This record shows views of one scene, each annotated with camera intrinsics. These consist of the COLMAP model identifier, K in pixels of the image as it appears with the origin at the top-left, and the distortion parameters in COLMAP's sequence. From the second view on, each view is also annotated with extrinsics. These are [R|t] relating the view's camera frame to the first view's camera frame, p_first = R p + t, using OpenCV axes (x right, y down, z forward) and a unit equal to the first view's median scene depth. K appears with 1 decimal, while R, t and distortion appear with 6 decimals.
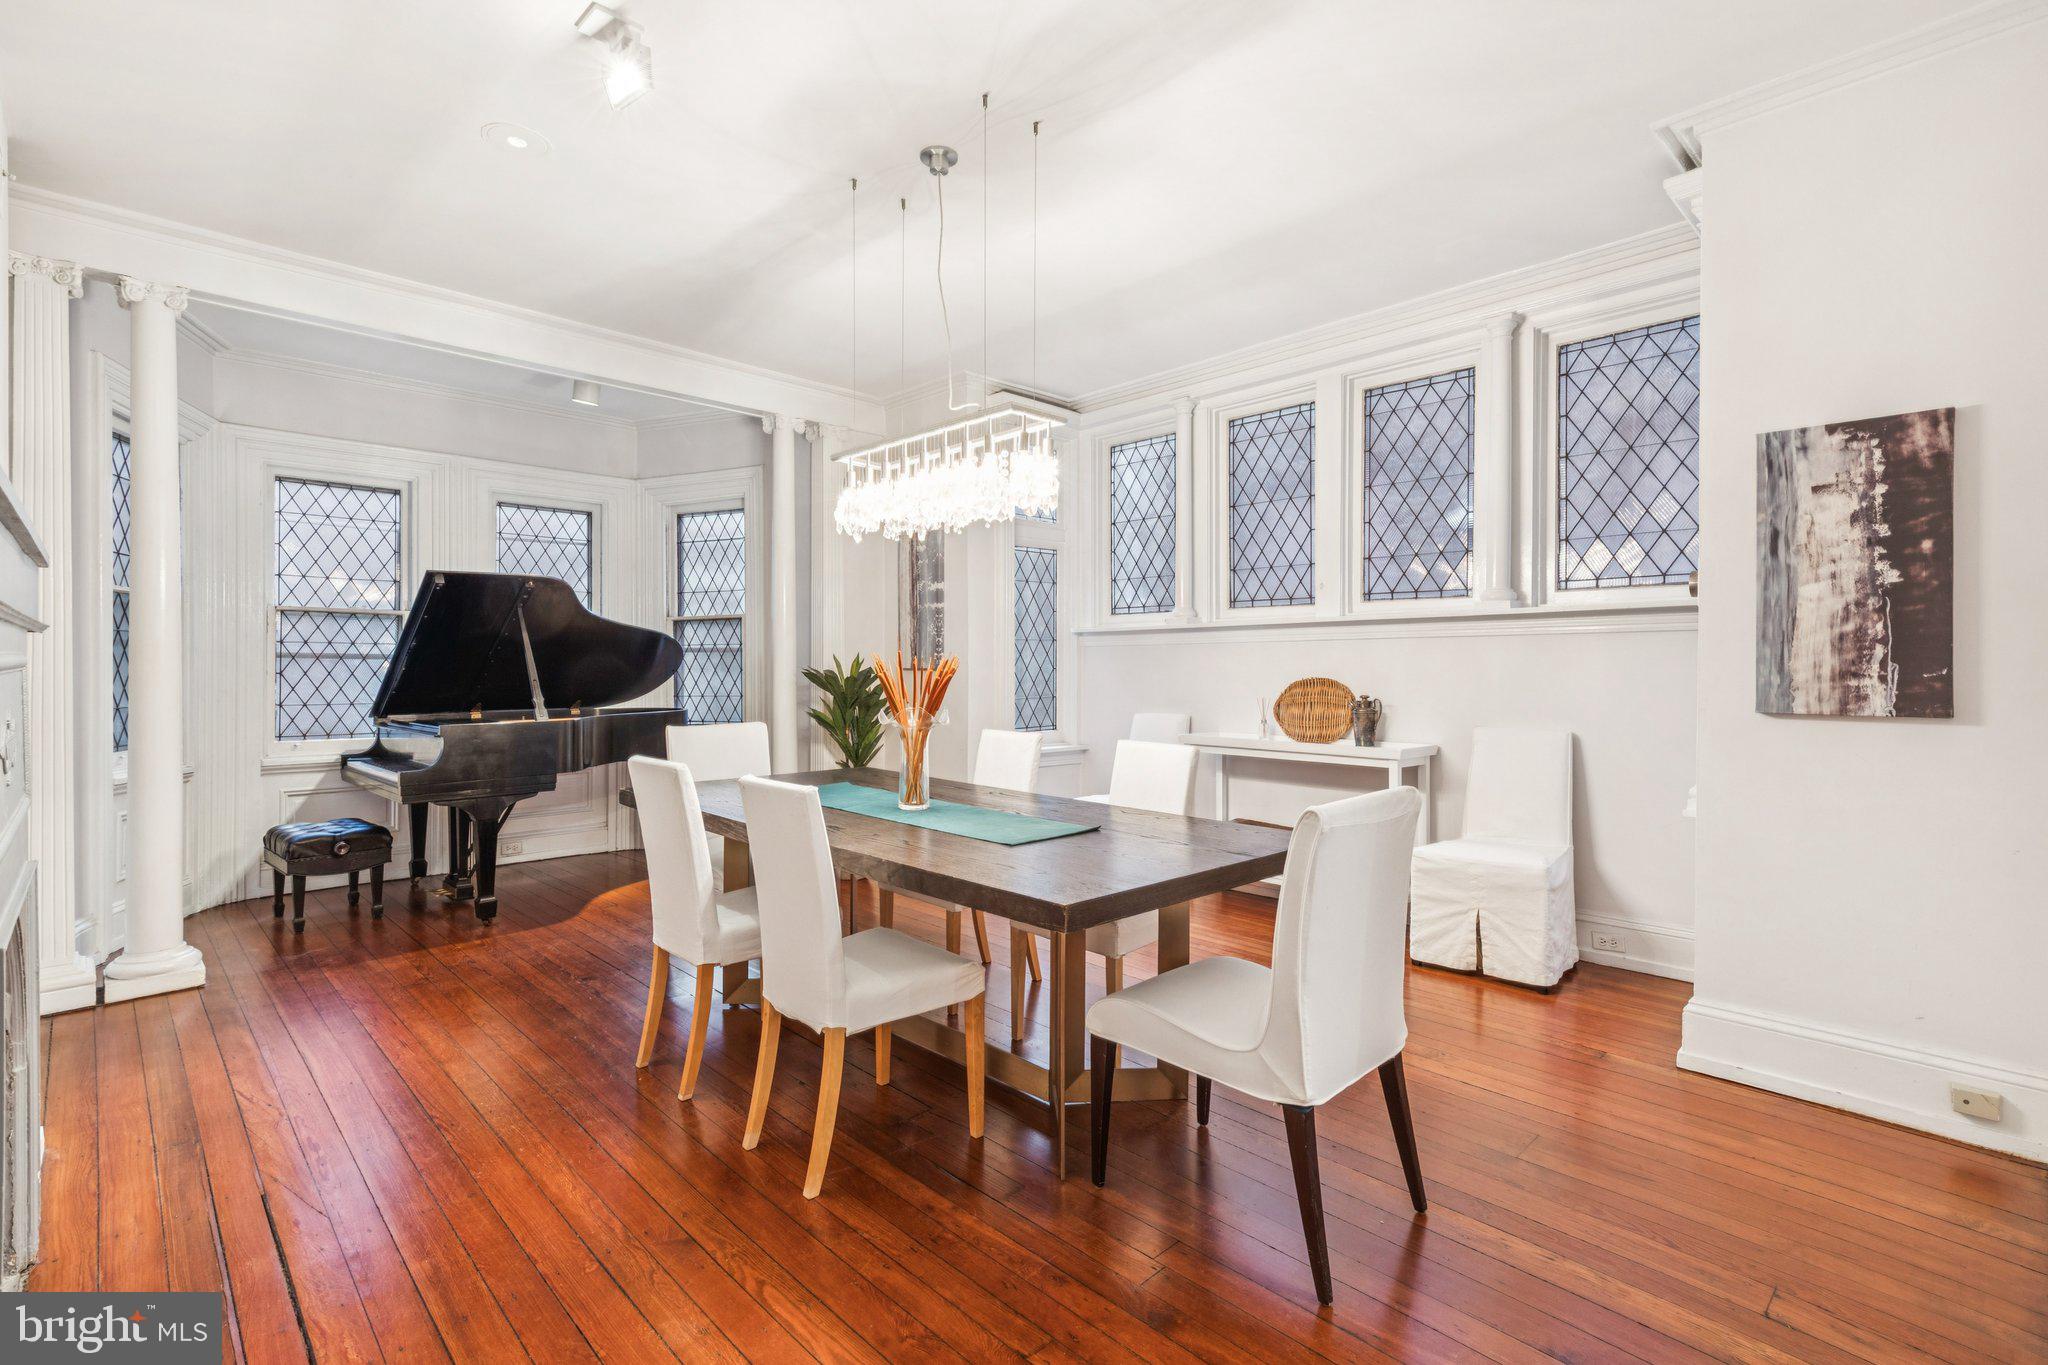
lens RADIAL K [[933.1, 0, 1061.2], [0, 933.1, 679.0], [0, 0, 1]] dist [0.002373, -0.000229]
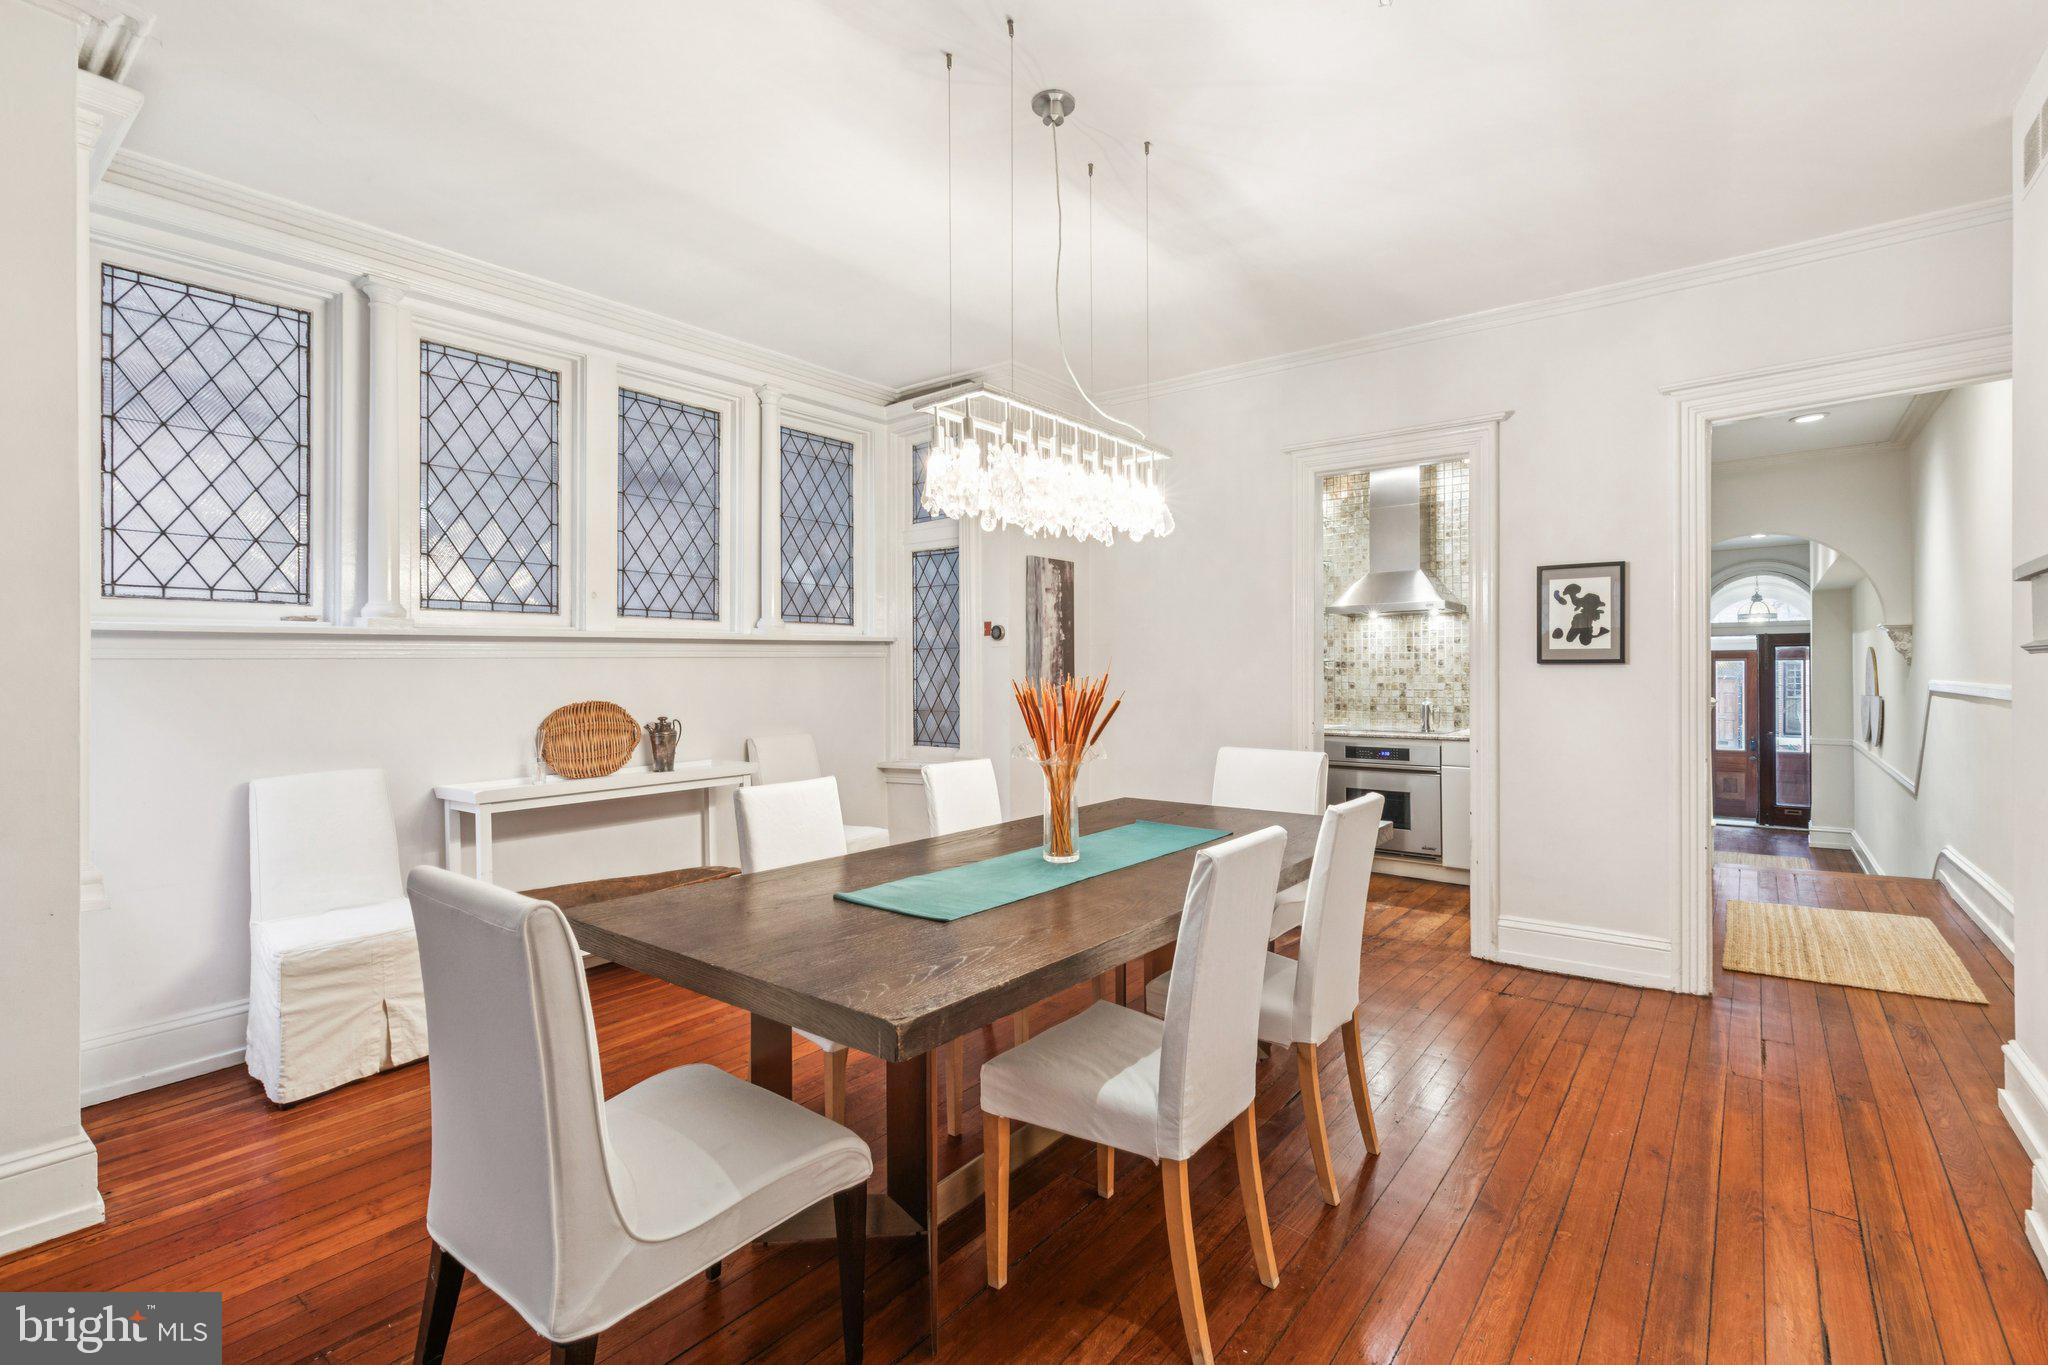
lens RADIAL K [[919.9, 0, 1025.2], [0, 919.9, 667.3], [0, 0, 1]] dist [0.002310, -0.000406]
pose [[-0.105832, 0.009058, 0.994343, -0.673090], [0.026924, 0.999618, -0.006240, -0.018319], [-0.994019, 0.026111, -0.106036, 0.767407]]
